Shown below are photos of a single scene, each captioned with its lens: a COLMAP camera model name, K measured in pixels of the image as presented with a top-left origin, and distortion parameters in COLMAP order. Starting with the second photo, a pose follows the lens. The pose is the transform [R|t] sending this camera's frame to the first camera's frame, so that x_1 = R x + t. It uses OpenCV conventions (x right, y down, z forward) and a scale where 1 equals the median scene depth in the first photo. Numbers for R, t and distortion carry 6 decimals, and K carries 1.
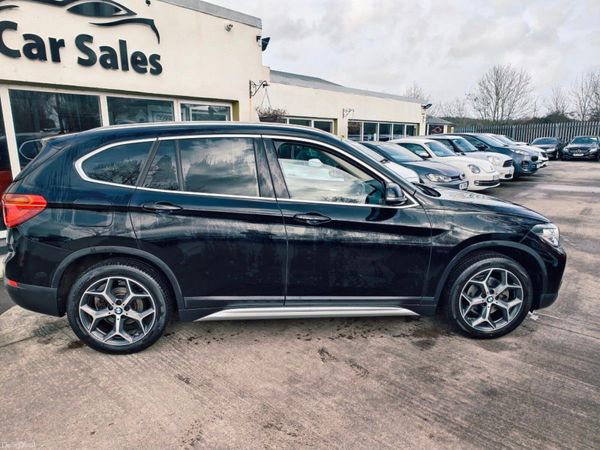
lens RADIAL K [[417.4, 0, 301.3], [0, 417.4, 223.0], [0, 0, 1]] dist [0.010785, -0.004826]
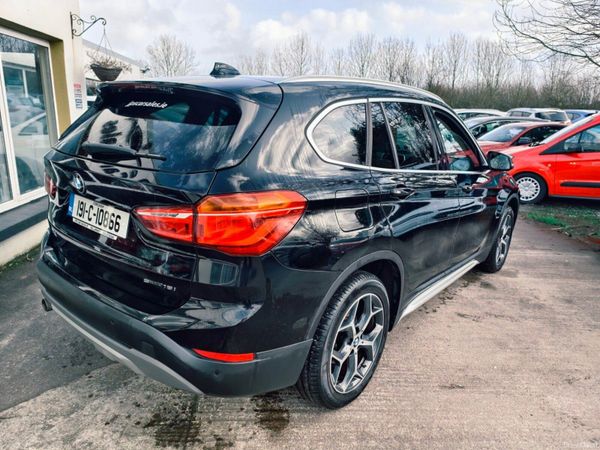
lens RADIAL K [[417.4, 0, 301.3], [0, 417.4, 223.0], [0, 0, 1]] dist [0.010785, -0.004826]
pose [[0.706089, -0.146391, 0.692826, -0.883572], [0.096579, 0.989164, 0.110577, -0.073203], [-0.701506, -0.011165, 0.712576, 0.509967]]
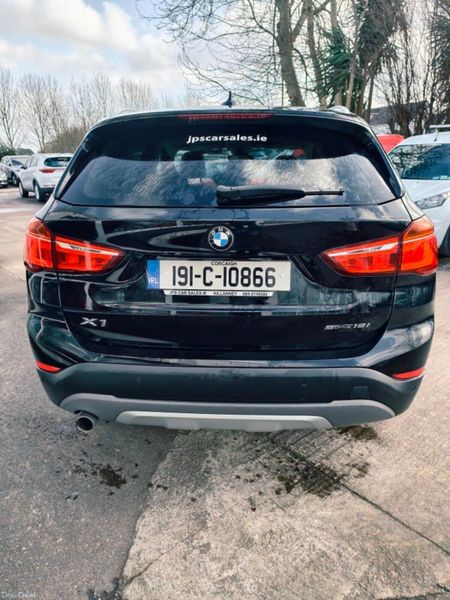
lens RADIAL K [[417.4, 0, 224.2], [0, 417.4, 291.1], [0, 0, 1]] dist [0.010785, -0.004826]
pose [[0.171364, -0.291237, 0.941178, -1.130598], [0.211092, 0.943977, 0.253669, -0.150901], [-0.962328, 0.155205, 0.223241, 1.010833]]
